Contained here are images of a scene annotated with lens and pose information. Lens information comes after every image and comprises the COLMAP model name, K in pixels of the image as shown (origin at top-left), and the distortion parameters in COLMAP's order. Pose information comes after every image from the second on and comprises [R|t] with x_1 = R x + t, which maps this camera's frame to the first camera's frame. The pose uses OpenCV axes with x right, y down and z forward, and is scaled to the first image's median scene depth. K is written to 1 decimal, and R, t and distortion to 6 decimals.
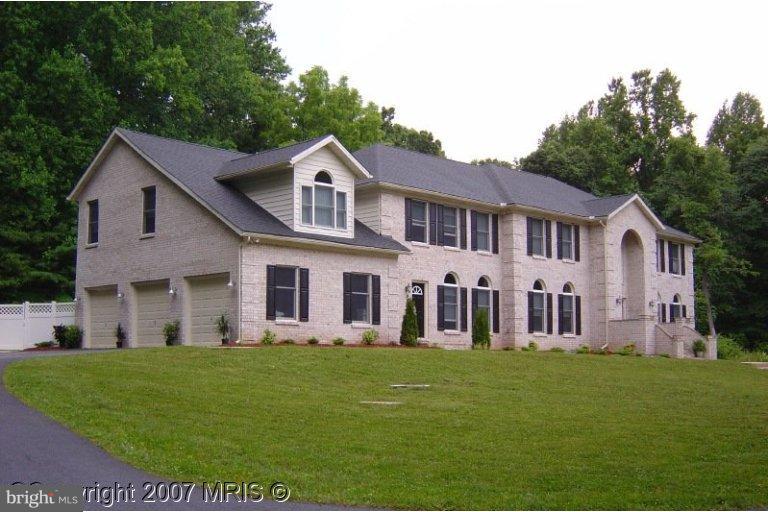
lens RADIAL K [[876.7, 0, 384.0], [0, 876.7, 256.0], [0, 0, 1]] dist [-0.133760, -0.013868]
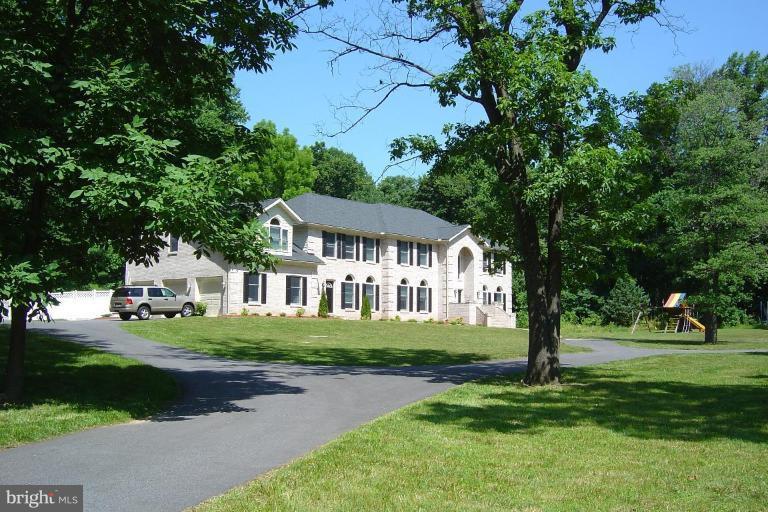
lens RADIAL K [[876.7, 0, 384.0], [0, 876.7, 256.0], [0, 0, 1]] dist [-0.133760, -0.013868]
pose [[0.997594, 0.011457, 0.068381, 0.026275], [-0.013572, 0.999441, 0.030547, -0.068357], [-0.067993, -0.031401, 0.997192, -0.680099]]
